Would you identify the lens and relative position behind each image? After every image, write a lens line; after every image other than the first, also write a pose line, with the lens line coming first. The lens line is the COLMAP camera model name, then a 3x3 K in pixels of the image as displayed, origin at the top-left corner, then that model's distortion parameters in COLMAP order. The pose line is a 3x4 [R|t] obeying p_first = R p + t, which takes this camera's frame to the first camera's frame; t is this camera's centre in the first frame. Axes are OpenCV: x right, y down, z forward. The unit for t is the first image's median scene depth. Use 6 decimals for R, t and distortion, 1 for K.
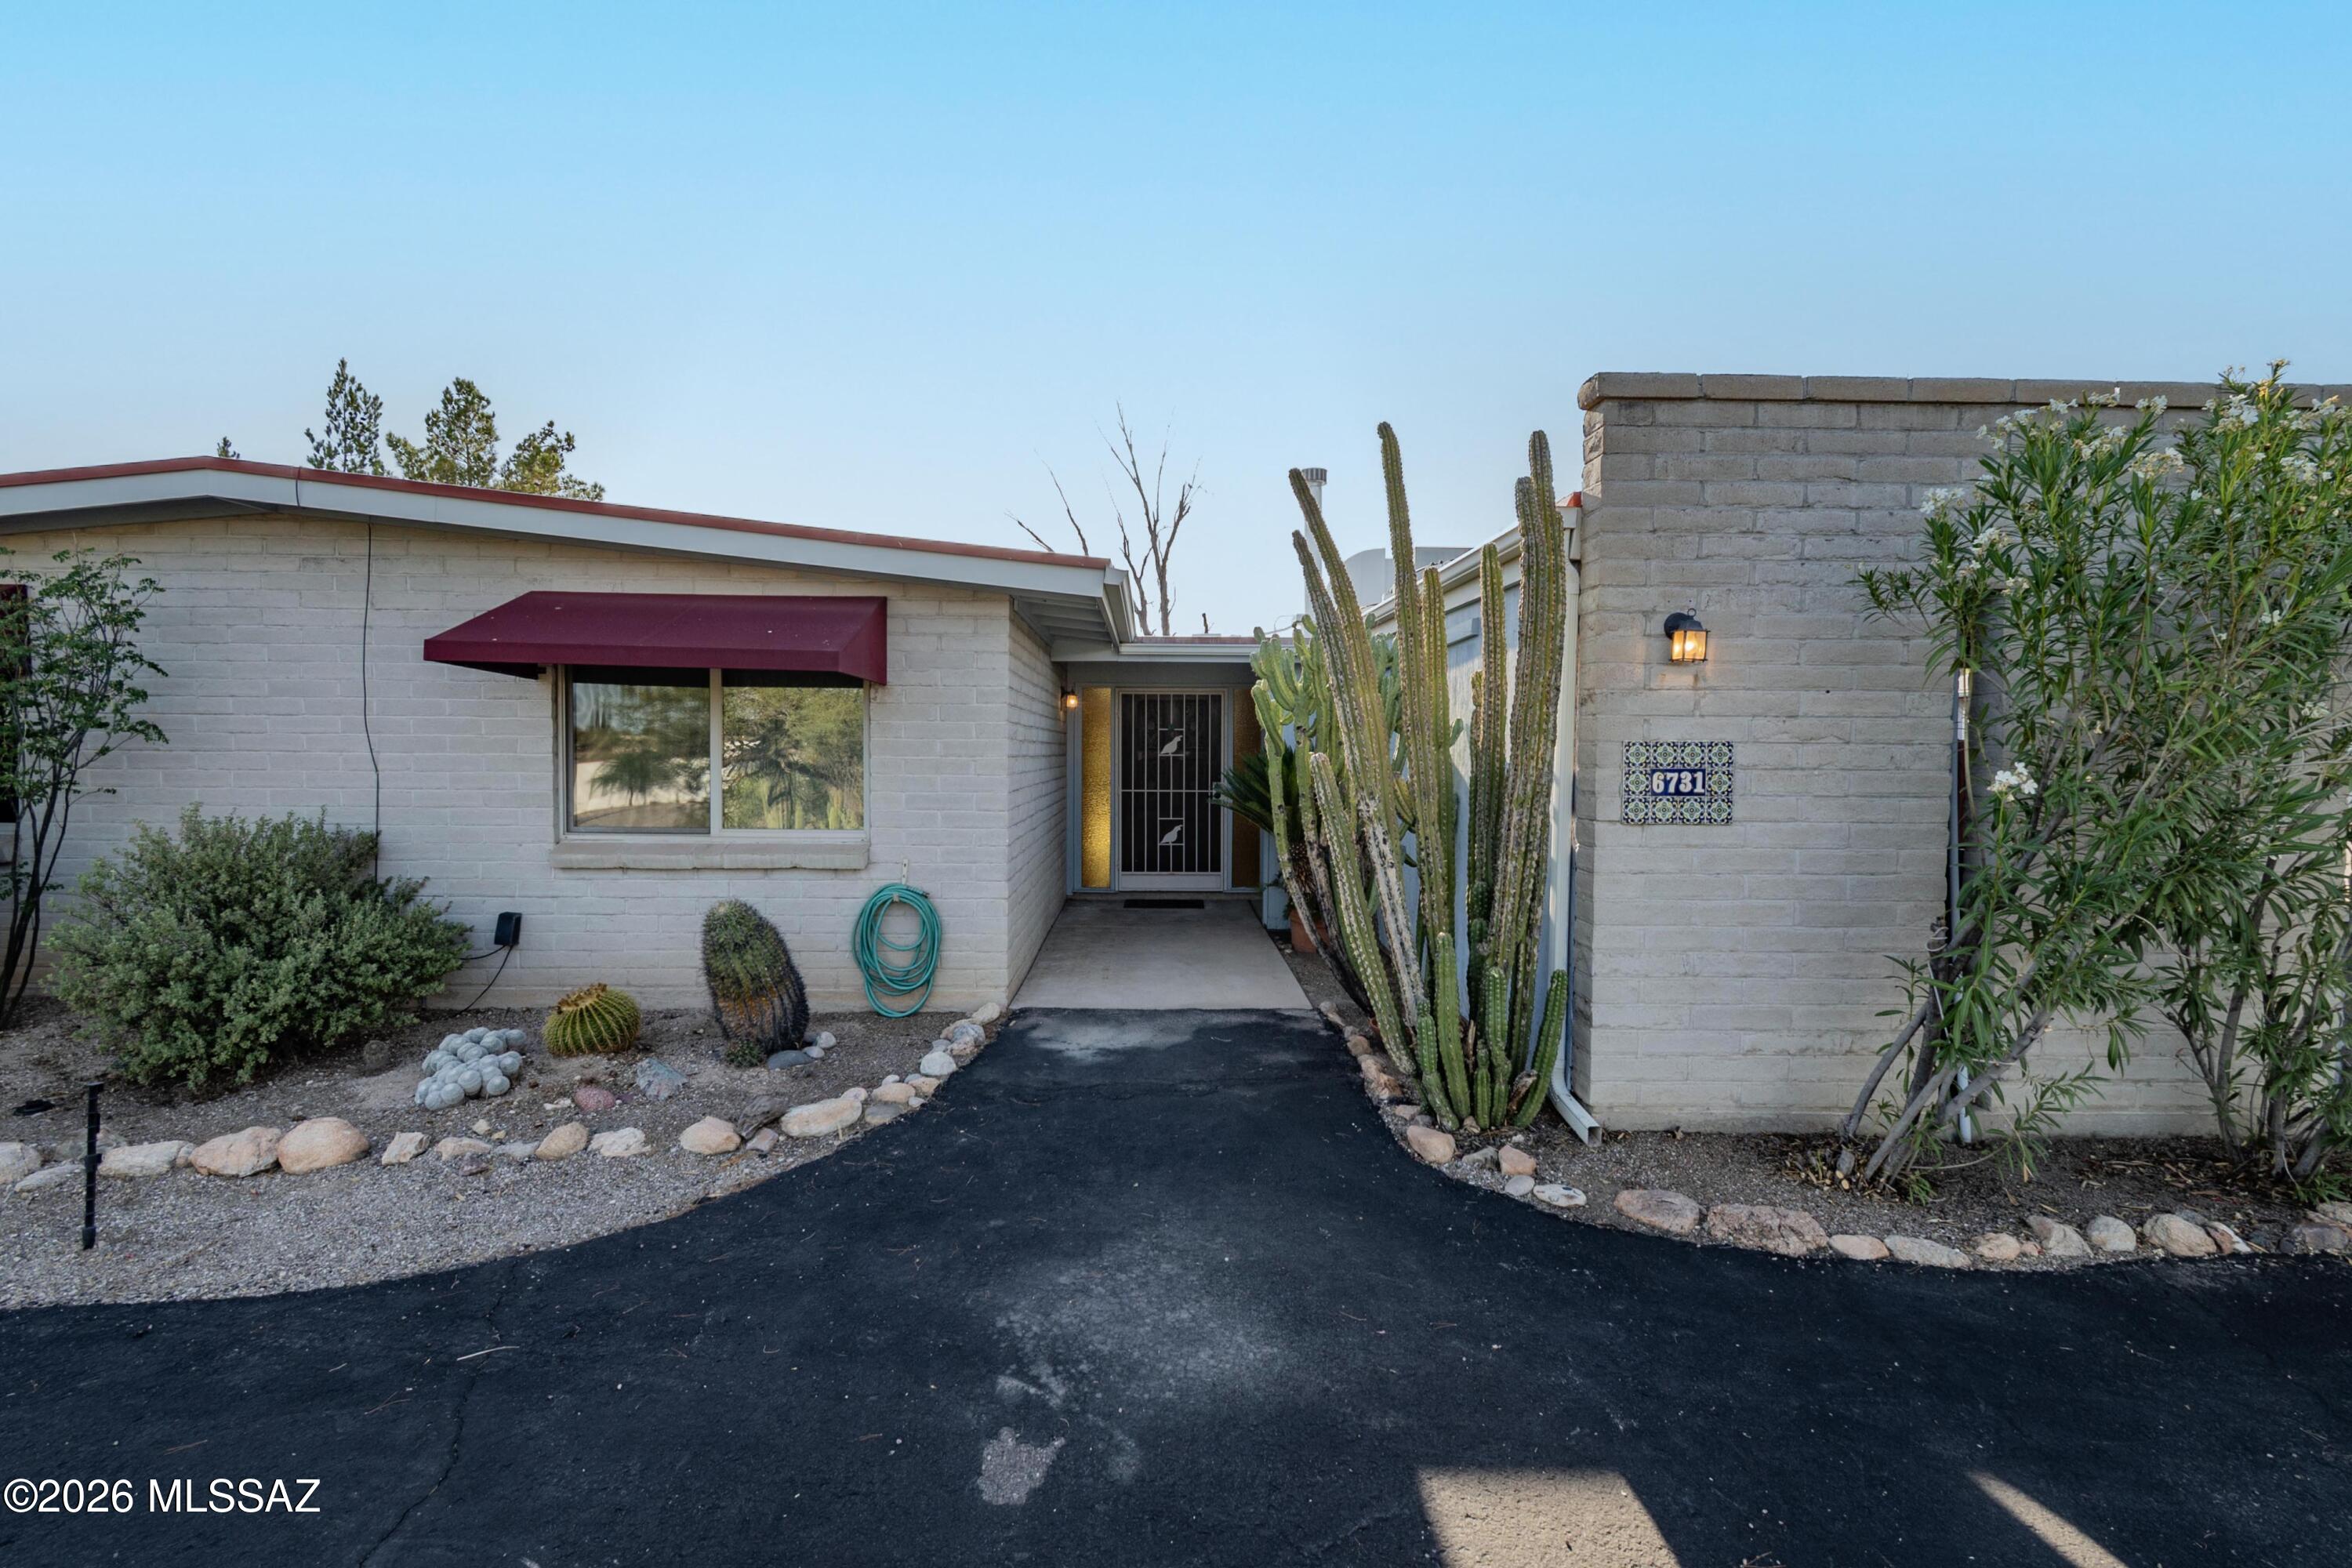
lens RADIAL K [[1044.8, 0, 1178.5], [0, 1044.8, 774.6], [0, 0, 1]] dist [-0.000065, -0.000215]
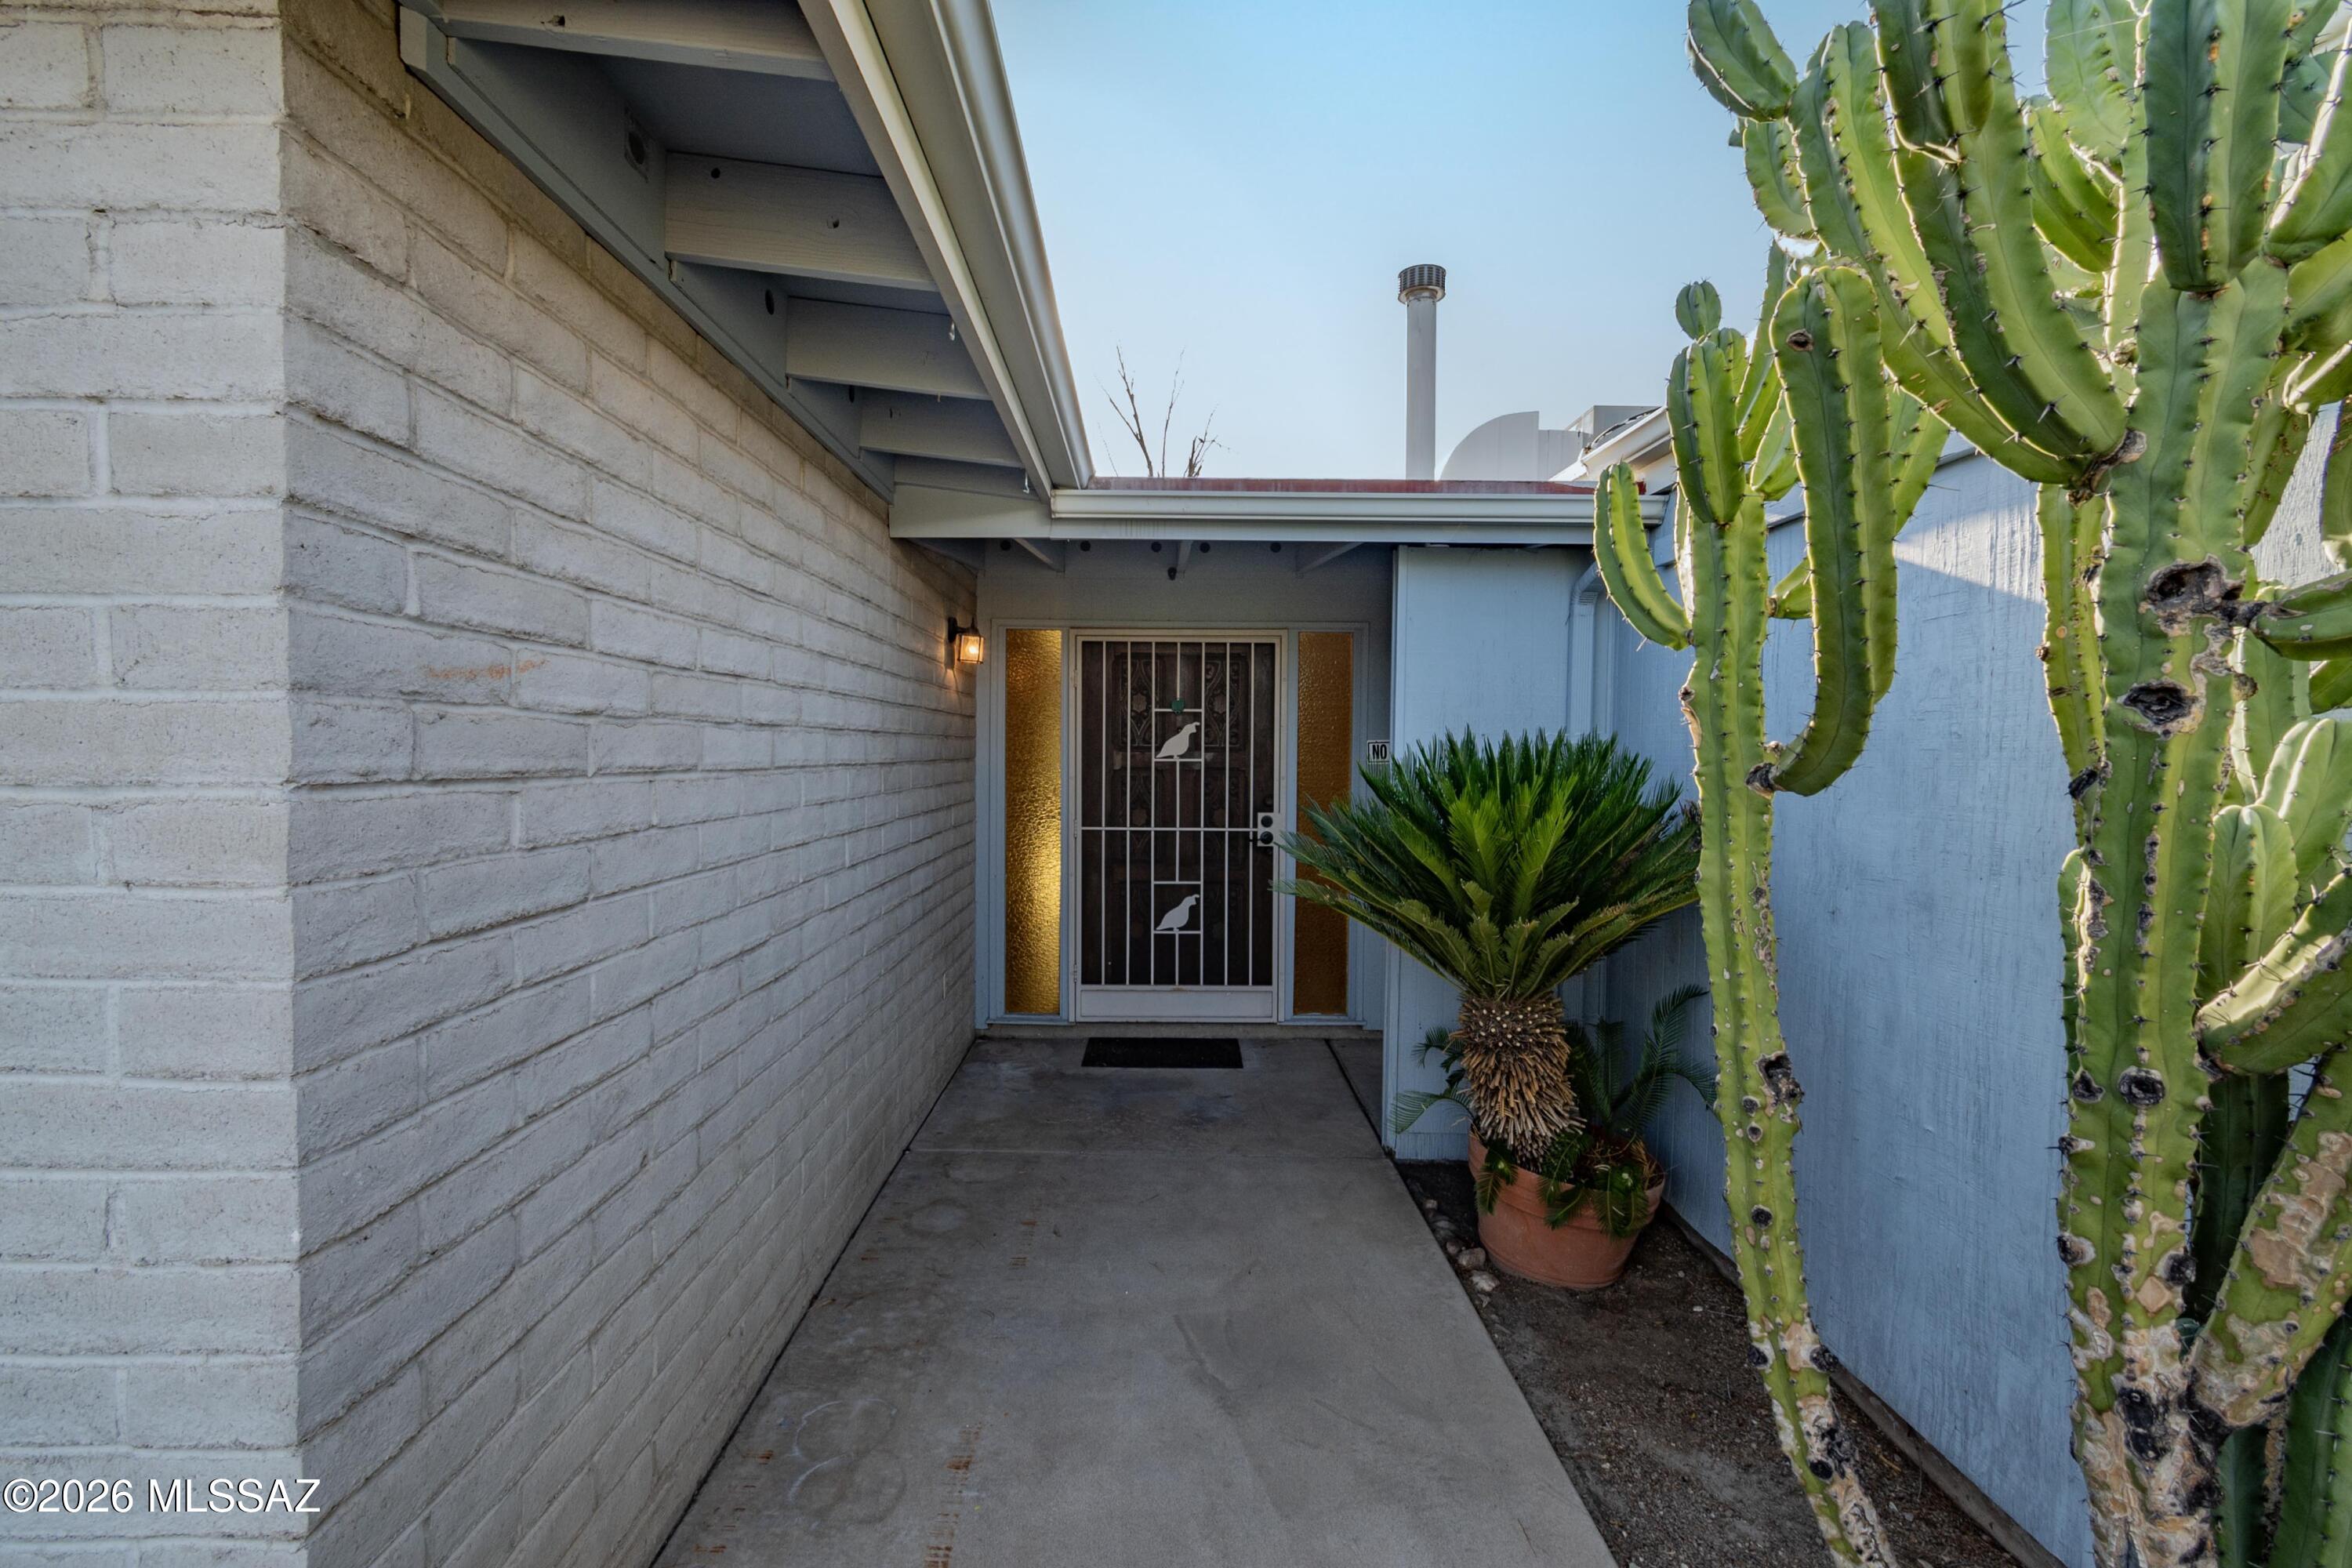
lens RADIAL K [[1044.8, 0, 1174.9], [0, 1044.8, 775.0], [0, 0, 1]] dist [-0.000065, -0.000215]
pose [[0.999944, 0.002830, -0.010209, -0.003044], [-0.002815, 0.999995, 0.001542, -0.011733], [0.010213, -0.001513, 0.999947, 0.484179]]
